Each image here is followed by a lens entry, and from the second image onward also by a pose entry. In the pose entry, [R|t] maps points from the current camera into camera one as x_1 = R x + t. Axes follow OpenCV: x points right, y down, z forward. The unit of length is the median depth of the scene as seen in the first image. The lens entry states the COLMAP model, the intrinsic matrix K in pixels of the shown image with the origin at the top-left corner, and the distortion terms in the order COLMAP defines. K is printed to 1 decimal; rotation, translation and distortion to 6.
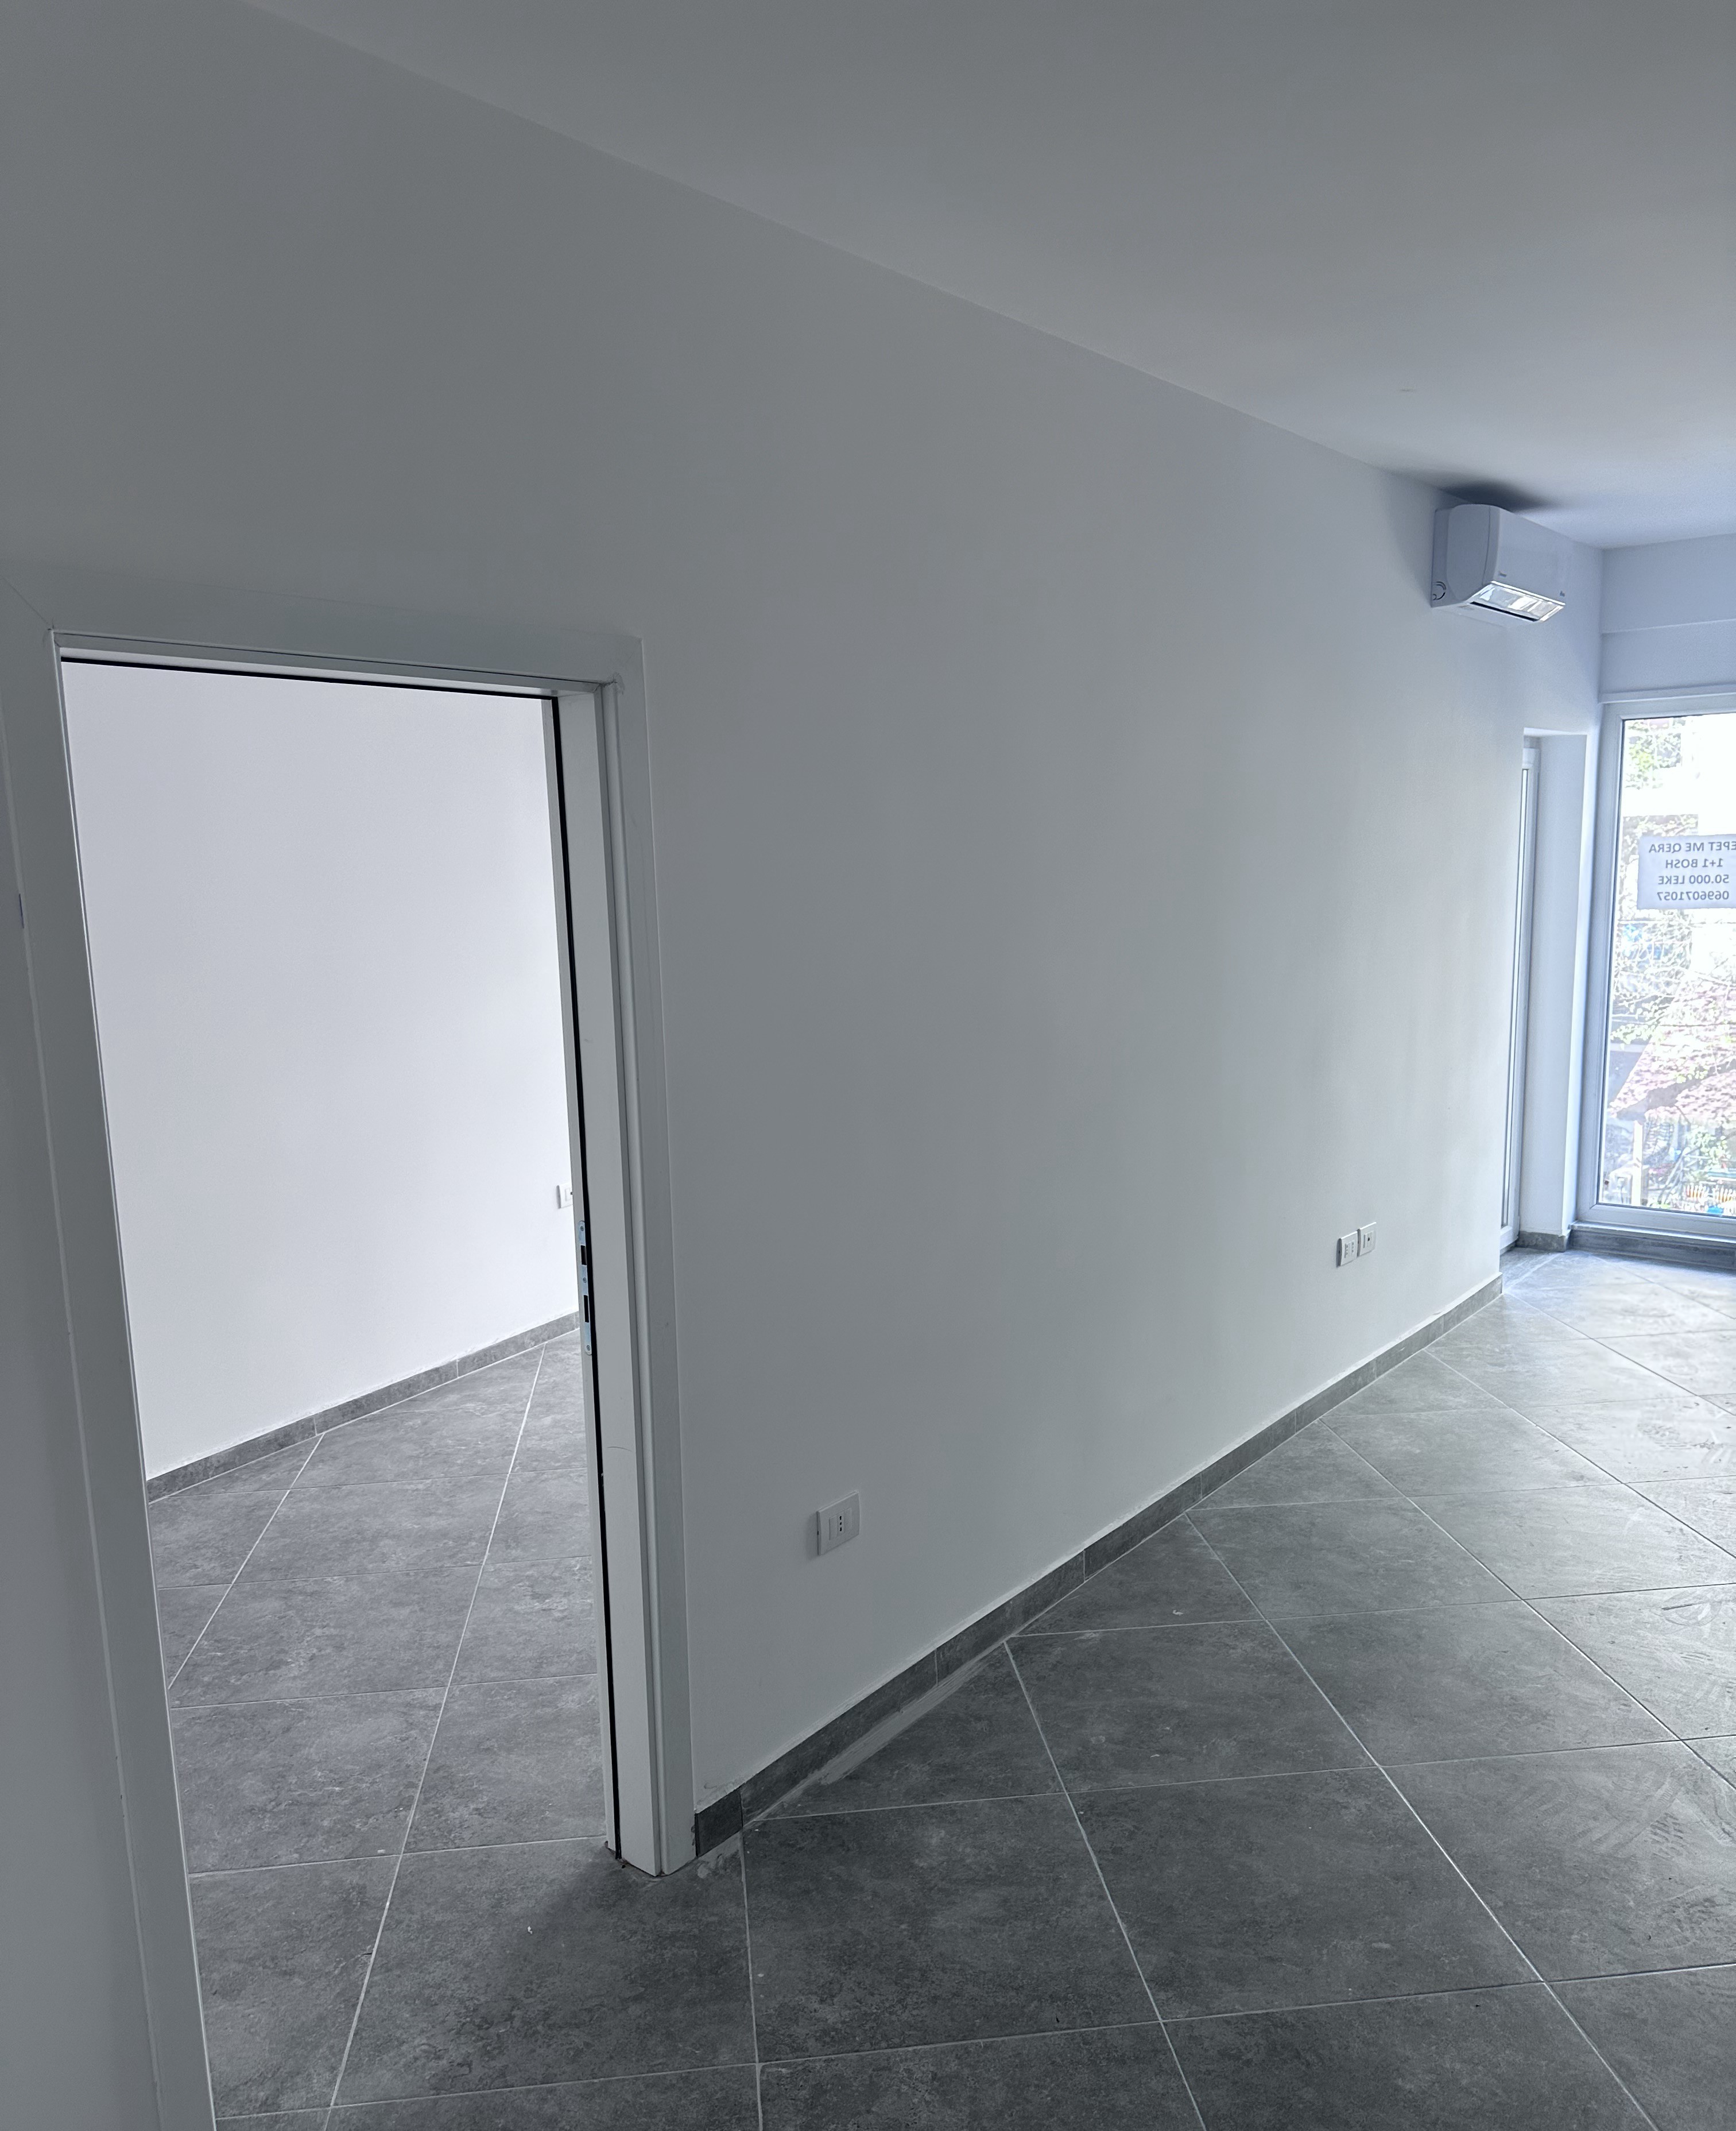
lens RADIAL K [[1616.2, 0, 870.9], [0, 1616.2, 1140.6], [0, 0, 1]] dist [0.123337, -0.207346]
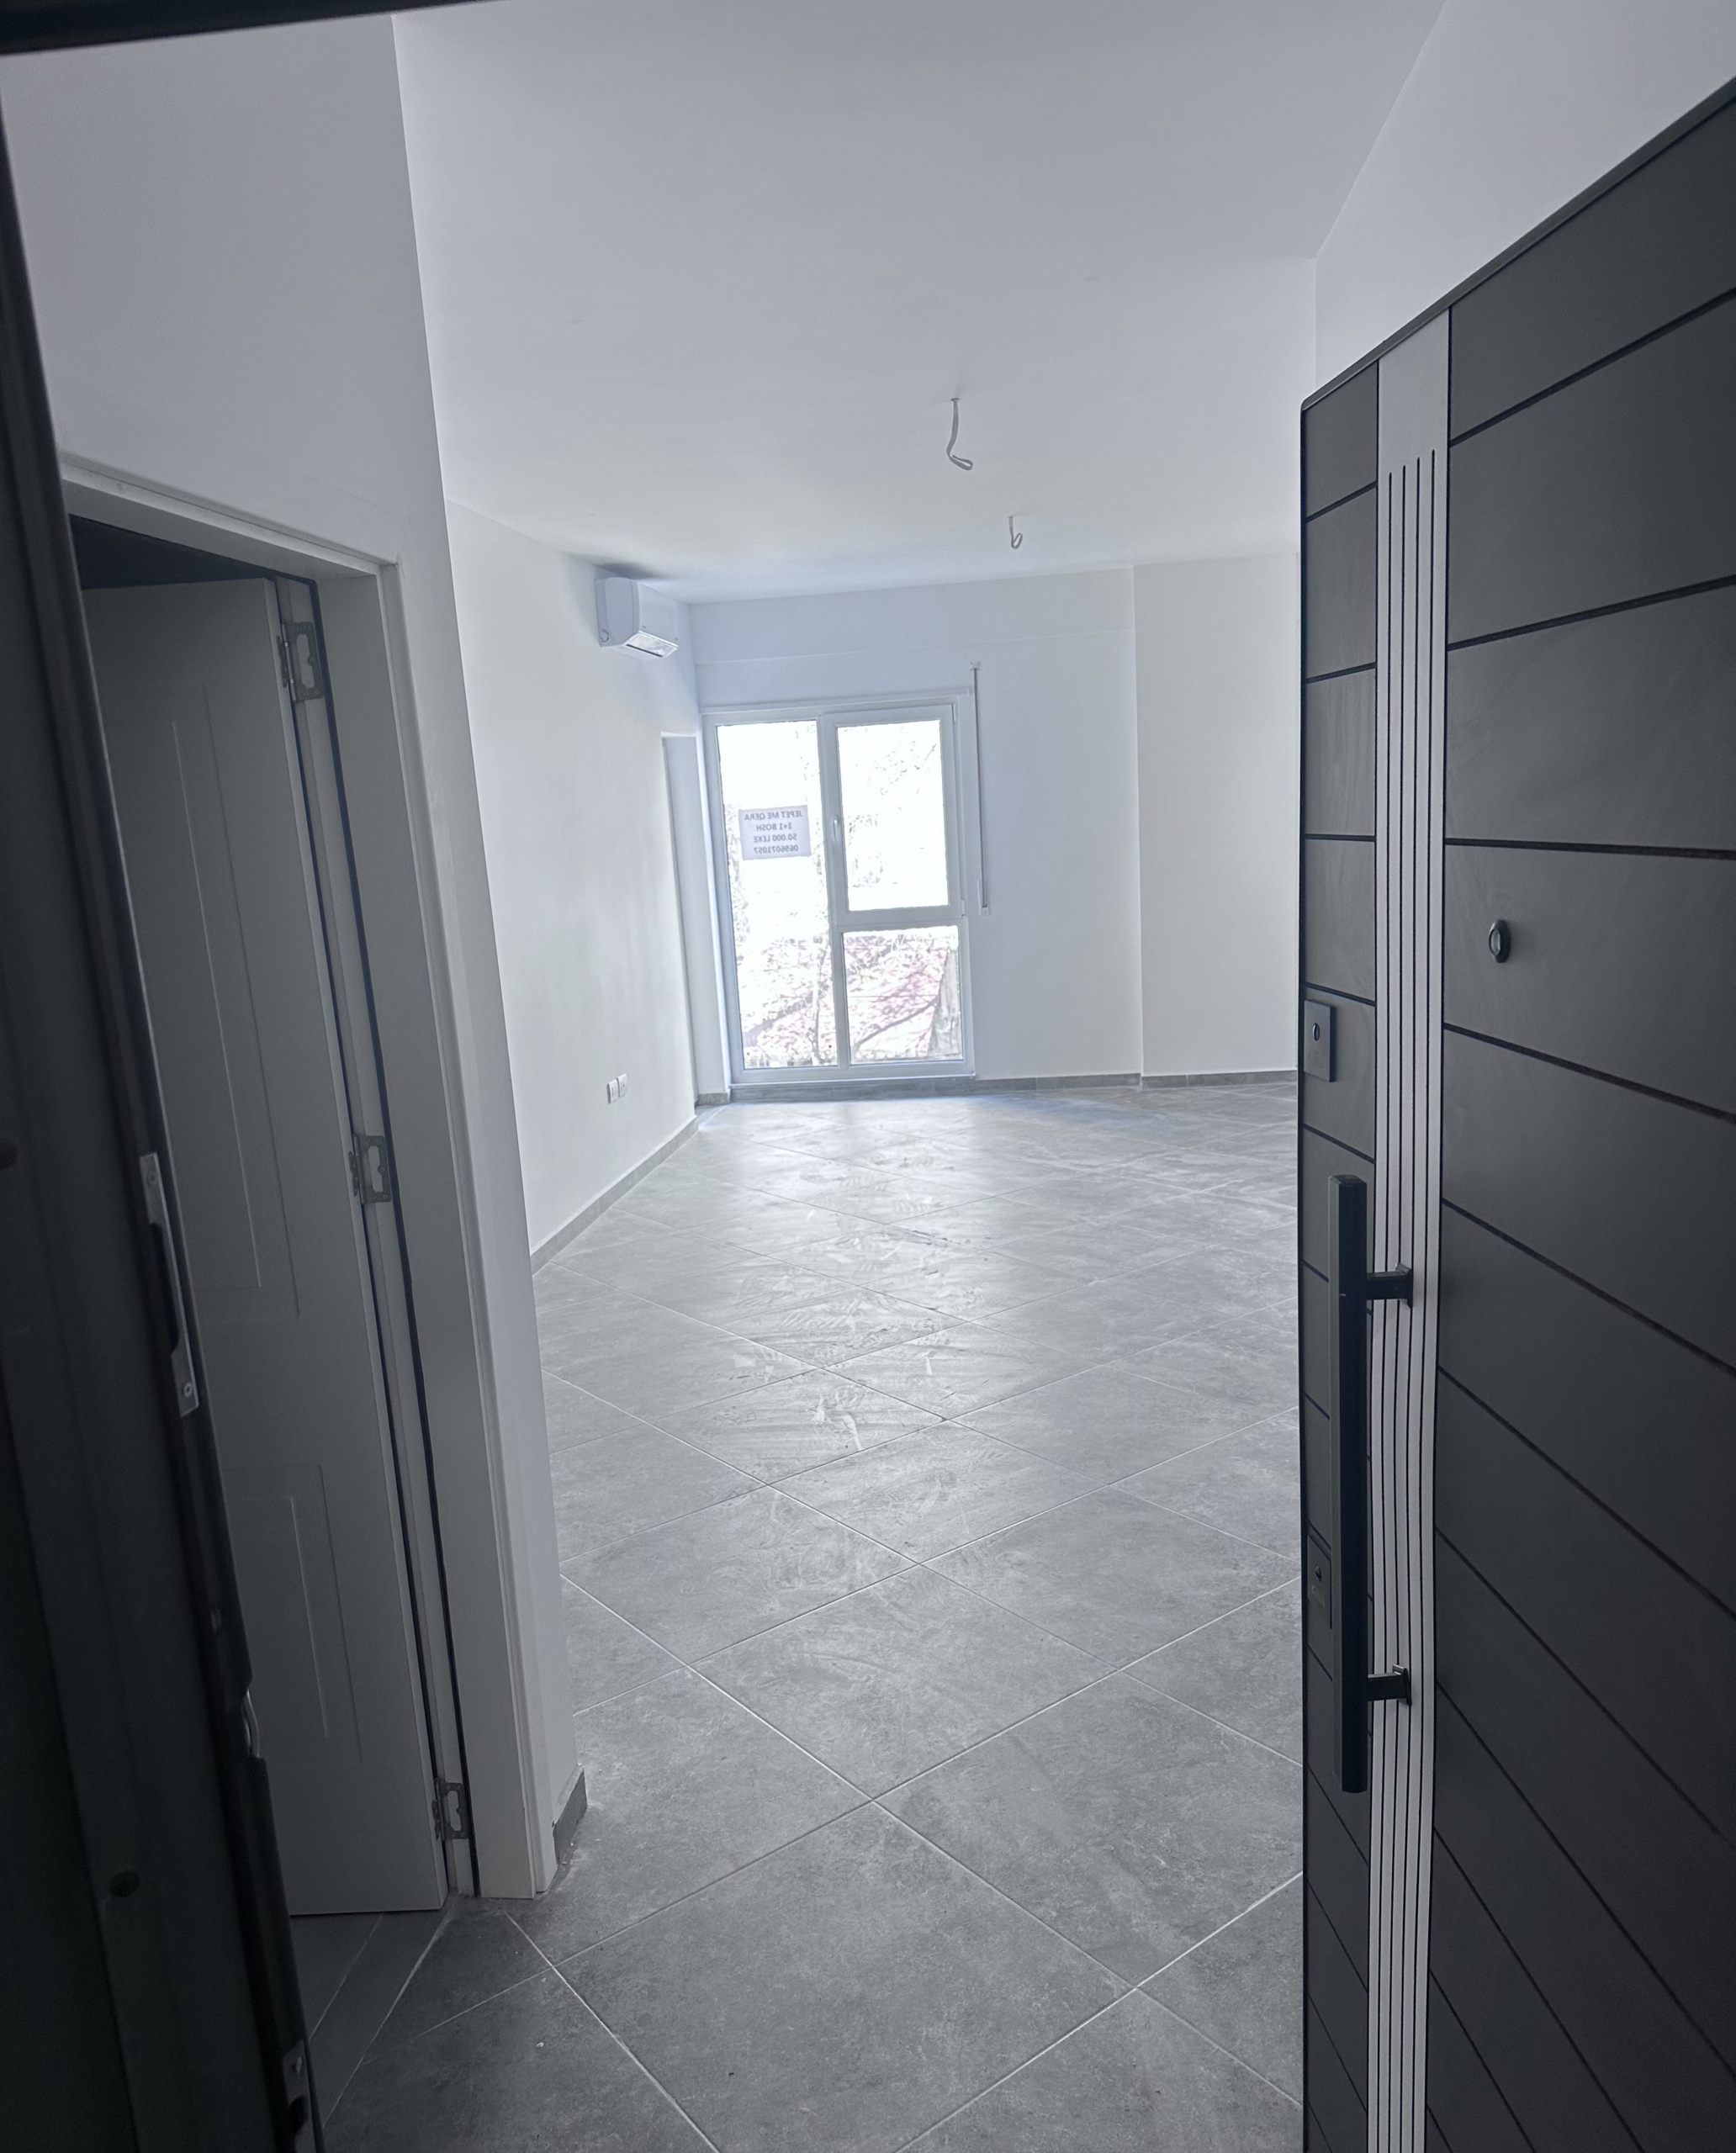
lens RADIAL K [[1595.5, 0, 873.0], [0, 1595.5, 1165.9], [0, 0, 1]] dist [0.172571, -0.384458]
pose [[0.854764, -0.135328, 0.501064, -0.224475], [0.125845, 0.990640, 0.052875, 0.081476], [-0.503529, 0.017861, 0.863794, -0.337936]]
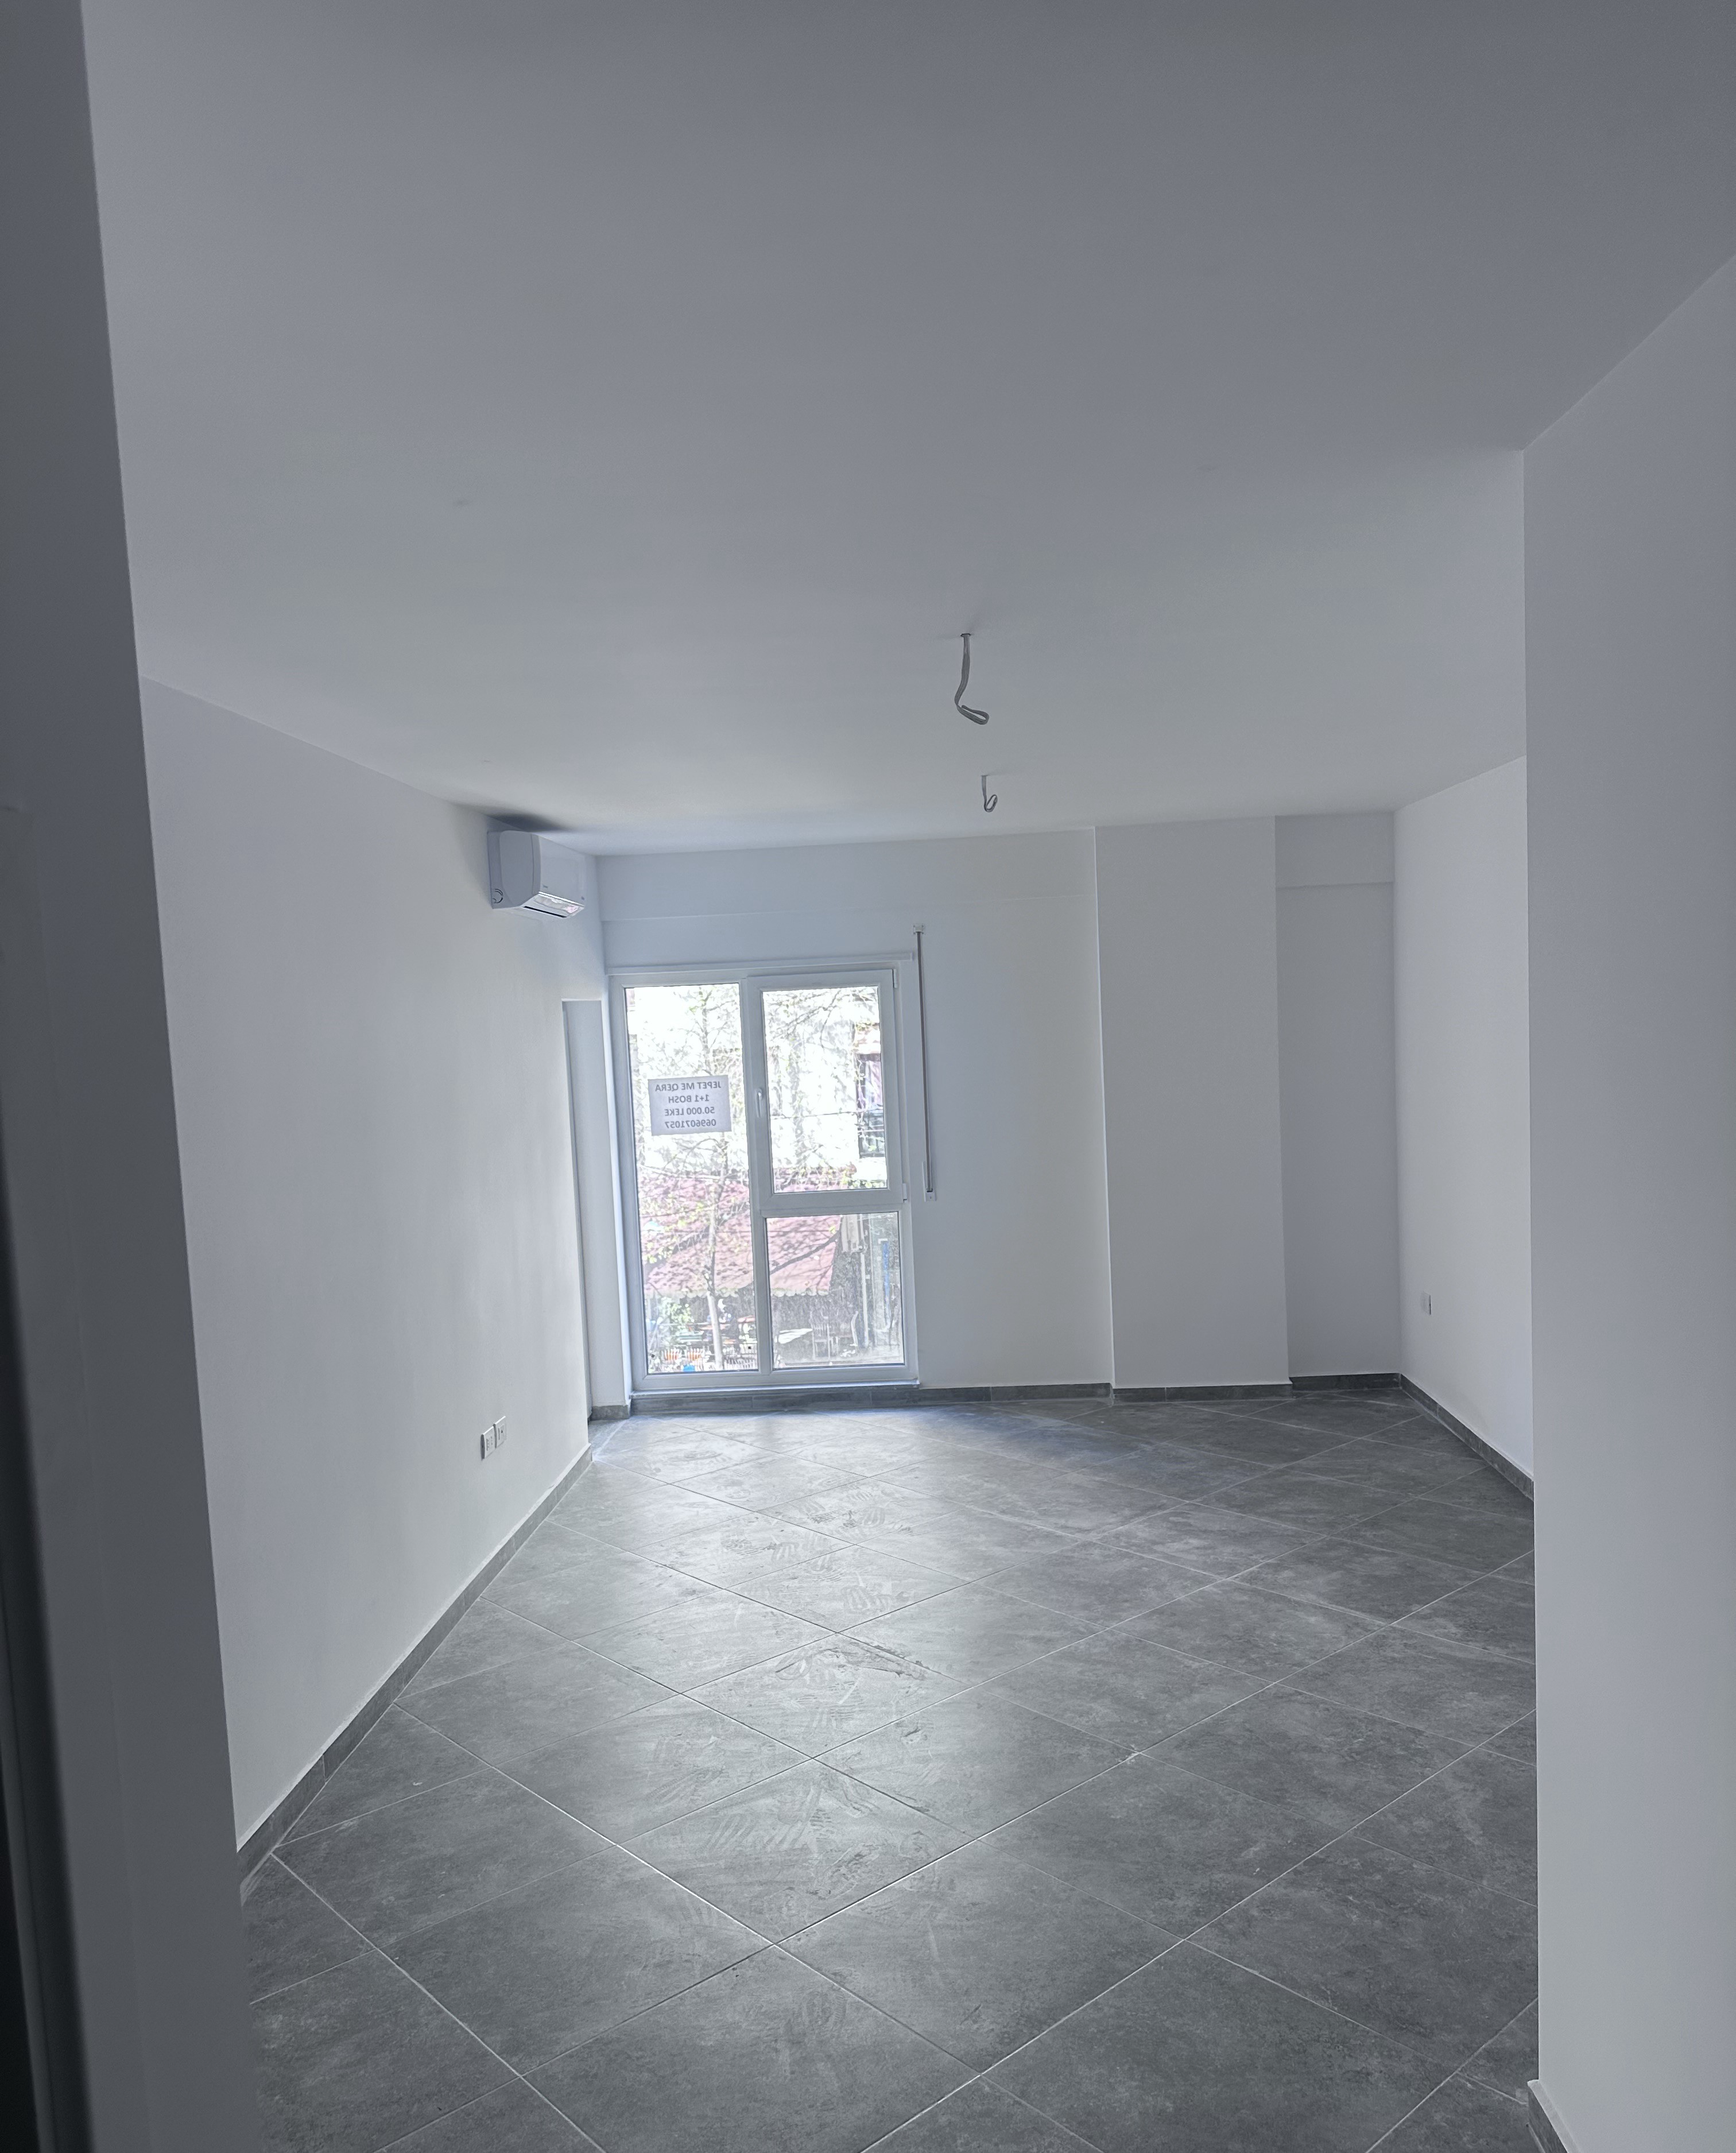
lens RADIAL K [[1596.5, 0, 872.2], [0, 1596.5, 1161.4], [0, 0, 1]] dist [0.138765, -0.199786]
pose [[0.817751, -0.060013, 0.572436, -0.123643], [0.124493, 0.989449, -0.074112, -0.011934], [-0.561948, 0.131869, 0.816593, -0.114746]]
